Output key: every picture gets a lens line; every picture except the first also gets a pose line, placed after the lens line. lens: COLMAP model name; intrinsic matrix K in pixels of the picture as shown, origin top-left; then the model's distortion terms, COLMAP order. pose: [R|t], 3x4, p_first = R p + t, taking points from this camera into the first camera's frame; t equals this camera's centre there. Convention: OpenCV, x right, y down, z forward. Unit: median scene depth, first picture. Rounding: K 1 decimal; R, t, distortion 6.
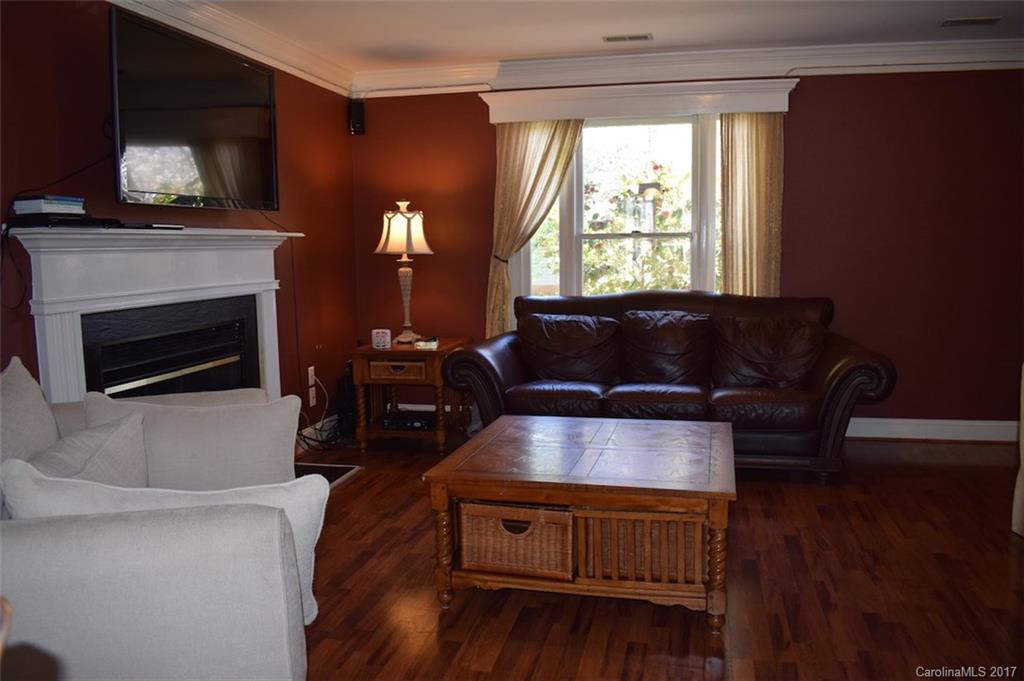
lens RADIAL K [[813.5, 0, 507.2], [0, 813.5, 337.6], [0, 0, 1]] dist [-0.086782, 0.008309]
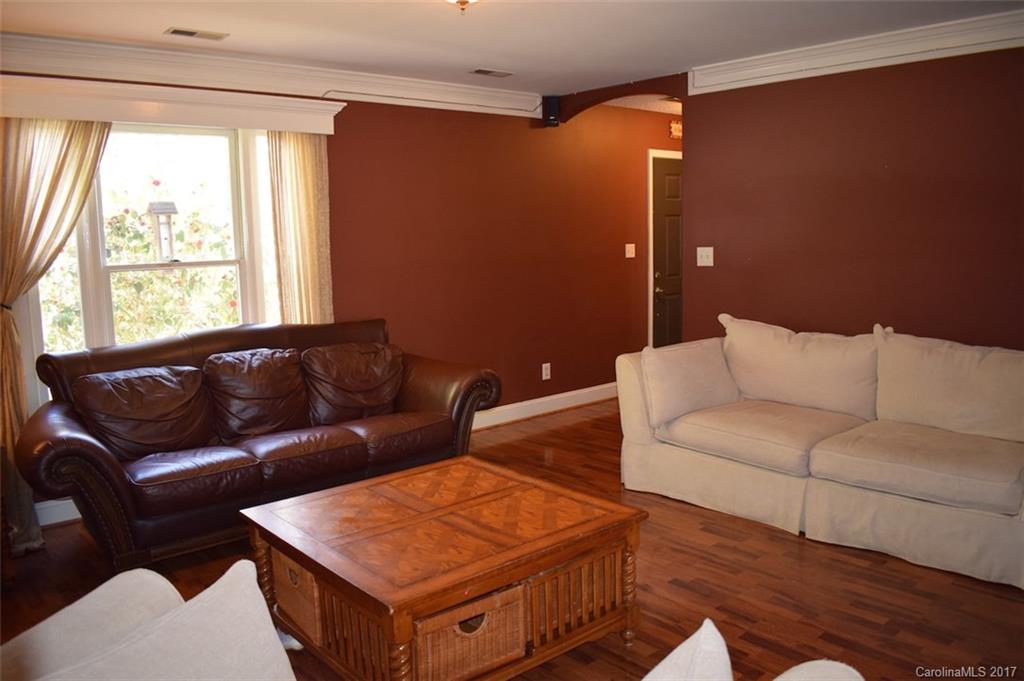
lens RADIAL K [[813.5, 0, 509.3], [0, 813.5, 344.8], [0, 0, 1]] dist [-0.086782, 0.008309]
pose [[0.572855, -0.113670, 0.811736, -0.356836], [0.108020, 0.992169, 0.062705, -0.063405], [-0.812508, 0.051763, 0.580648, 0.256196]]
